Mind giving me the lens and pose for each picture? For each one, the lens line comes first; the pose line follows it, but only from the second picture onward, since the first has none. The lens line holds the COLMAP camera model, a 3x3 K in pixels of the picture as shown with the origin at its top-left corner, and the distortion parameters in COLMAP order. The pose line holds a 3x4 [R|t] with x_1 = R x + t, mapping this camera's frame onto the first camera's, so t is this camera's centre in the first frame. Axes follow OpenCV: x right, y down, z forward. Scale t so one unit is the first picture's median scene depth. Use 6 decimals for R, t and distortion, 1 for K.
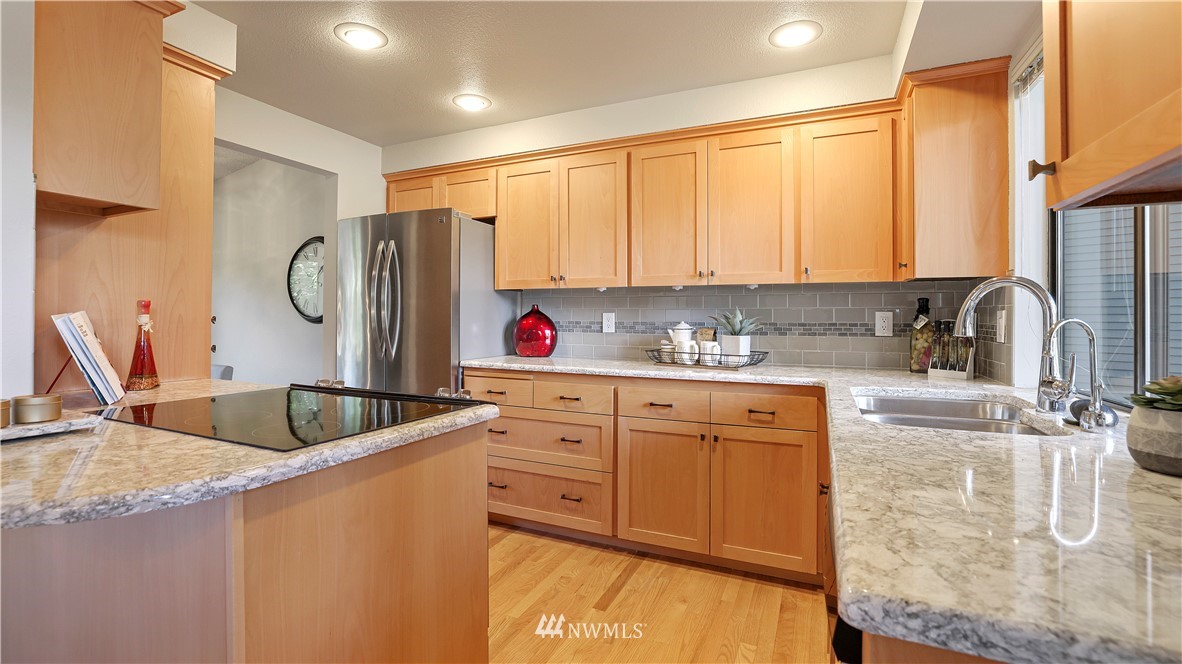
lens RADIAL K [[509.2, 0, 594.8], [0, 509.2, 311.3], [0, 0, 1]] dist [-0.038778, 0.010411]
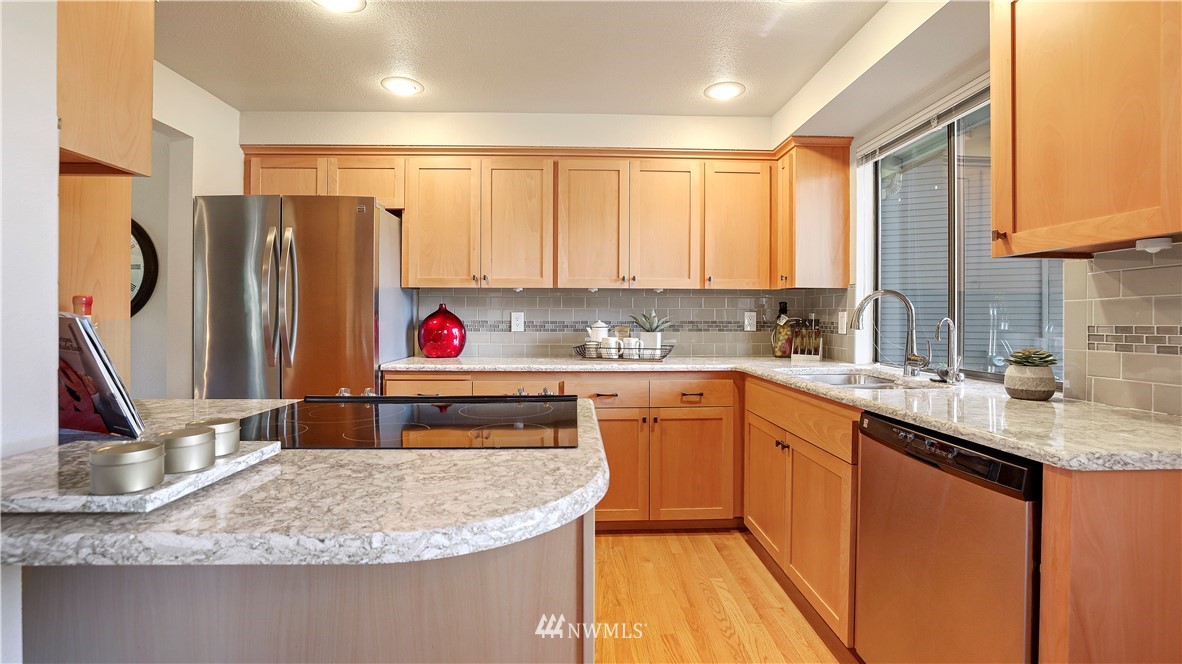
lens RADIAL K [[509.2, 0, 592.4], [0, 509.2, 313.6], [0, 0, 1]] dist [-0.038778, 0.010411]
pose [[0.895739, 0.000132, 0.444579, -0.358800], [-0.003832, 0.999965, 0.007422, -0.003138], [-0.444563, -0.008352, 0.895709, 0.010599]]
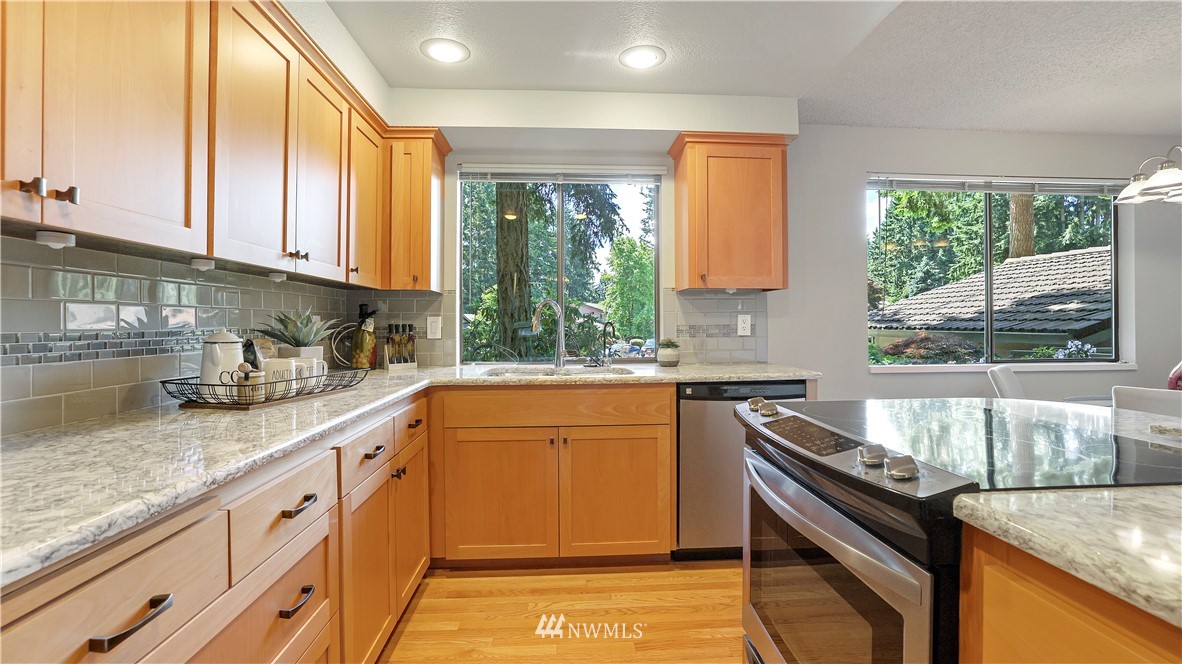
lens RADIAL K [[509.2, 0, 590.4], [0, 509.2, 323.4], [0, 0, 1]] dist [-0.038778, 0.010411]
pose [[-0.465983, -0.003860, 0.884785, -0.523510], [-0.009594, 0.999954, -0.000690, 0.010969], [-0.884742, -0.008810, -0.465998, 0.955209]]
